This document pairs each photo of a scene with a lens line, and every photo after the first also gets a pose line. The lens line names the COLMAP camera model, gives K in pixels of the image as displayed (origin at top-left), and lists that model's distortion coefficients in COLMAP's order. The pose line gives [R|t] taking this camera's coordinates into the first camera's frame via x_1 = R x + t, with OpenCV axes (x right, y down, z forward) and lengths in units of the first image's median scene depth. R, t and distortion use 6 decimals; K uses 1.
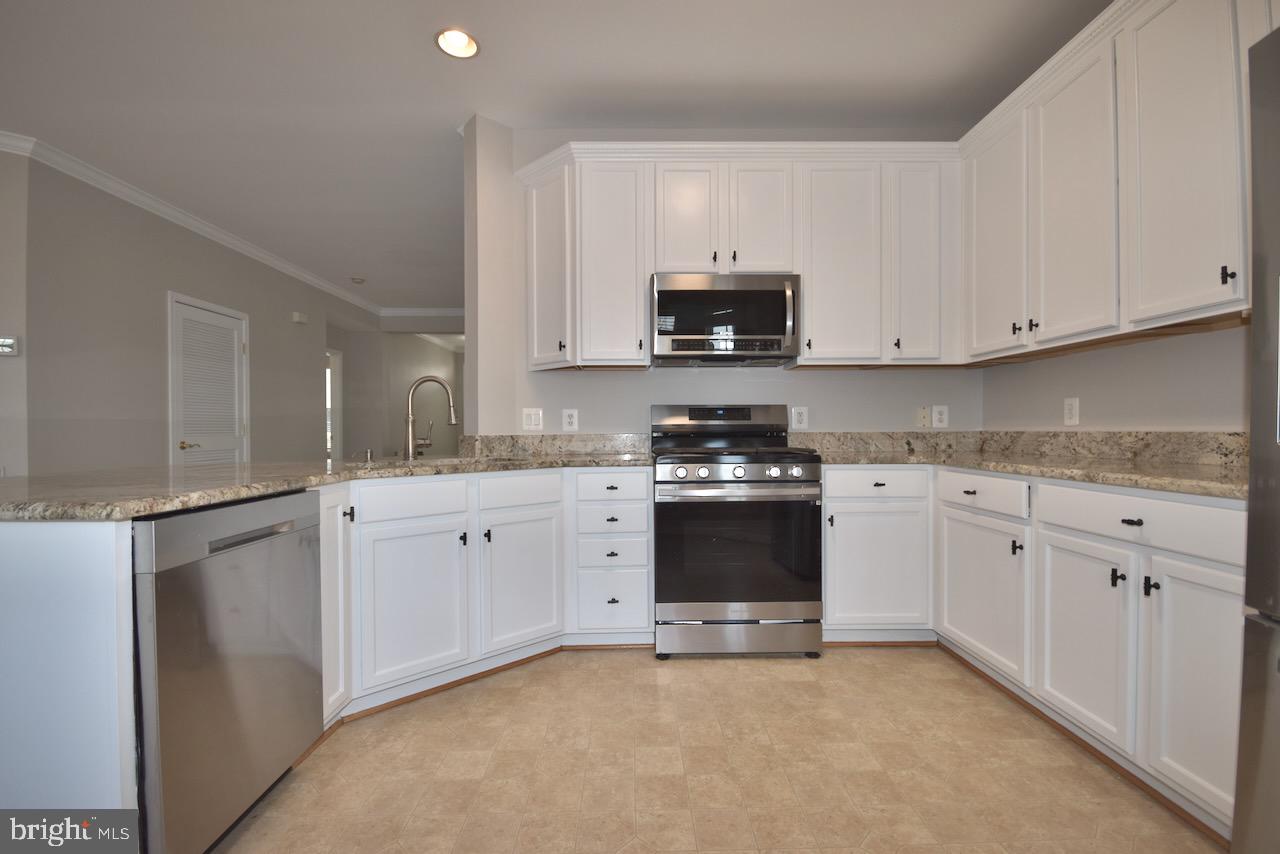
lens RADIAL K [[562.7, 0, 645.6], [0, 562.7, 432.5], [0, 0, 1]] dist [-0.004801, -0.000448]
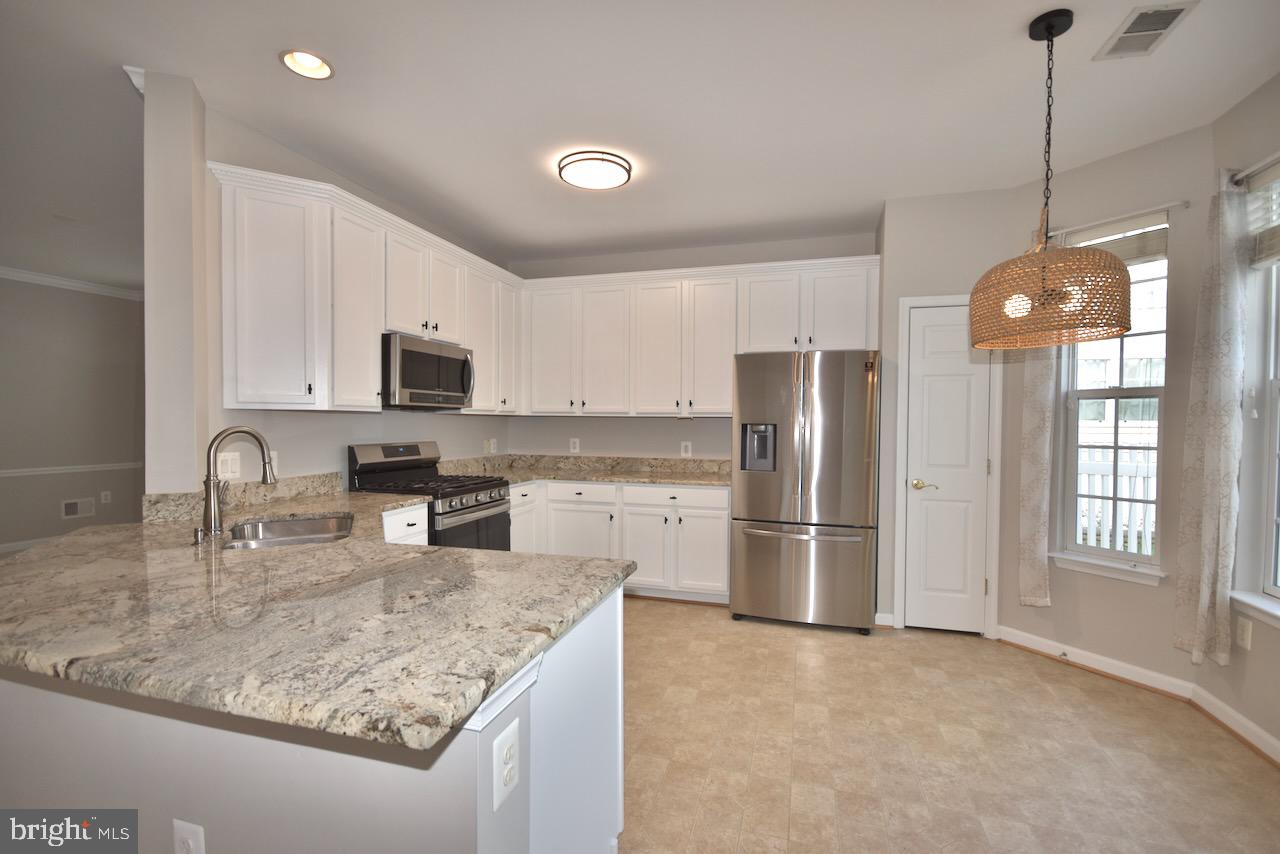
lens RADIAL K [[562.7, 0, 645.6], [0, 562.7, 432.5], [0, 0, 1]] dist [-0.004801, -0.000448]
pose [[0.303231, -0.011187, 0.952851, -0.989099], [-0.004982, 0.999899, 0.013325, -0.107138], [-0.952904, -0.008788, 0.303145, 0.188202]]
